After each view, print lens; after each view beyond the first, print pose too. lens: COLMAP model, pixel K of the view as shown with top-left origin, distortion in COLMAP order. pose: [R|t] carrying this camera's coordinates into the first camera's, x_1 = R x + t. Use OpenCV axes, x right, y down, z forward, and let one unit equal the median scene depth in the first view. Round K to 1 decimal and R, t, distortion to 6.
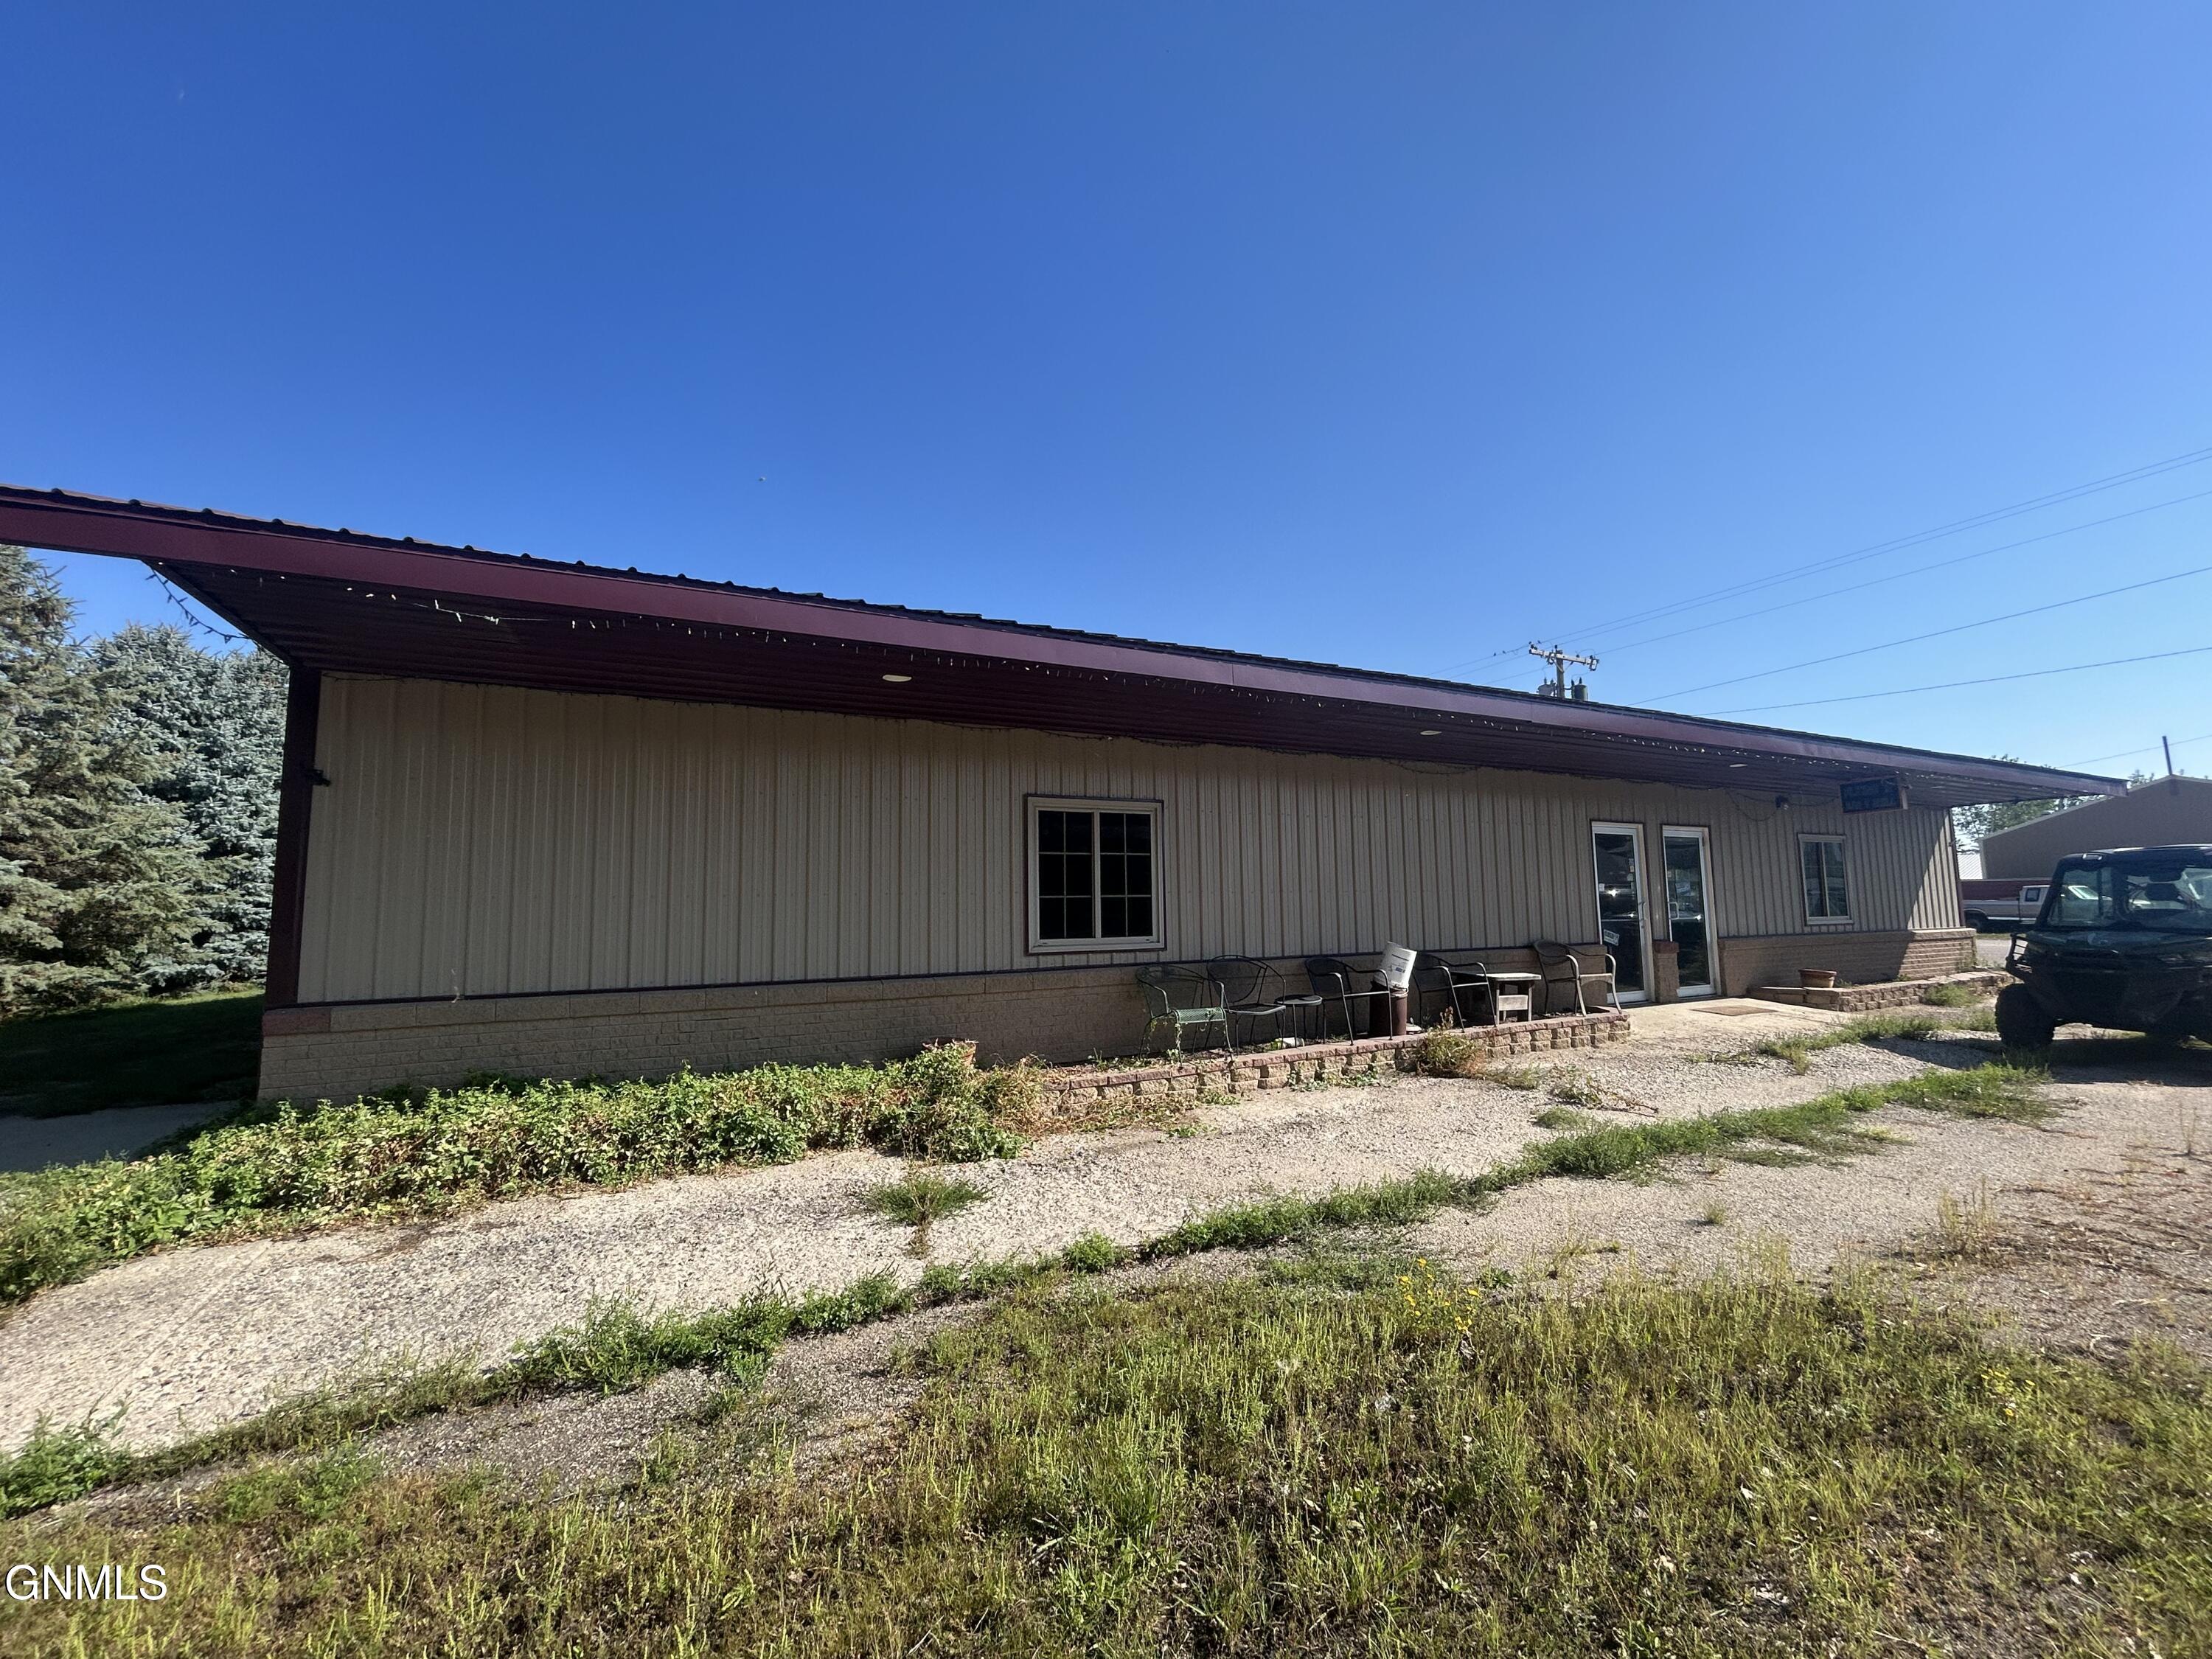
lens RADIAL K [[893.5, 0, 1106.6], [0, 893.5, 829.6], [0, 0, 1]] dist [-0.004078, 0.000578]
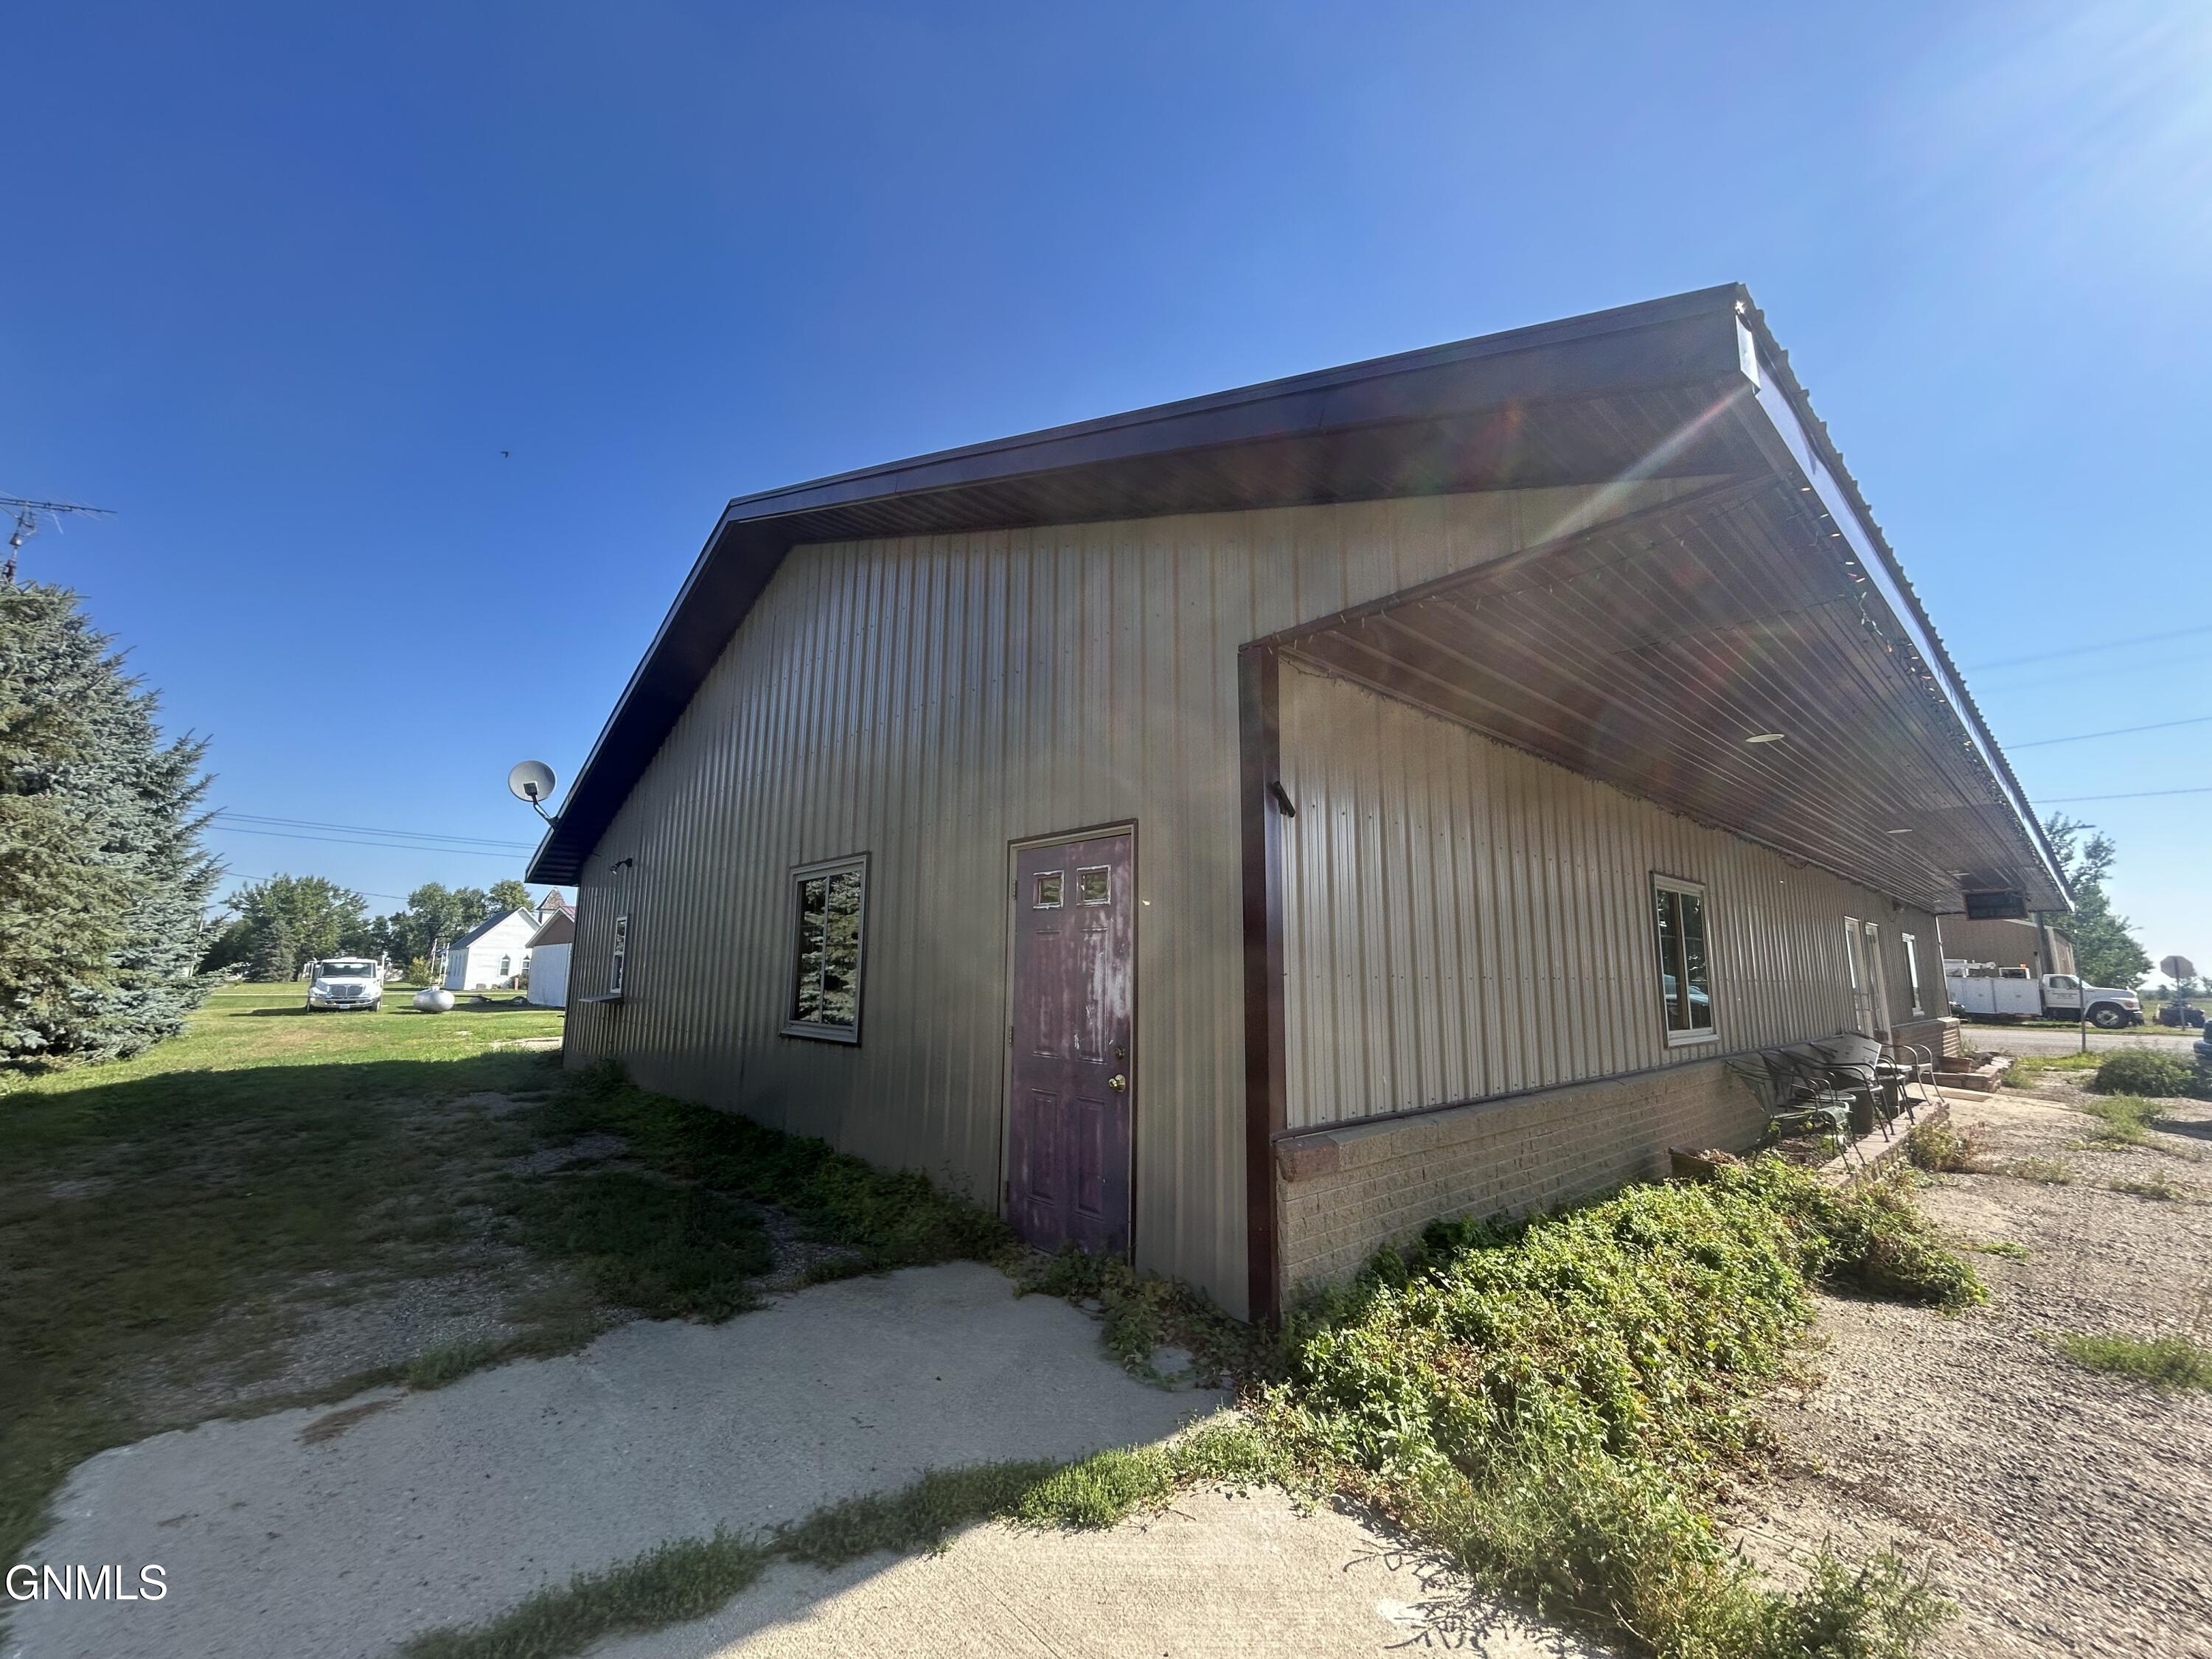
lens RADIAL K [[893.5, 0, 1104.2], [0, 893.5, 832.3], [0, 0, 1]] dist [-0.004078, 0.000578]
pose [[0.968234, 0.066940, 0.240919, -0.918853], [-0.050018, 0.995876, -0.075690, 0.021579], [-0.244992, 0.061236, 0.967589, 0.273129]]
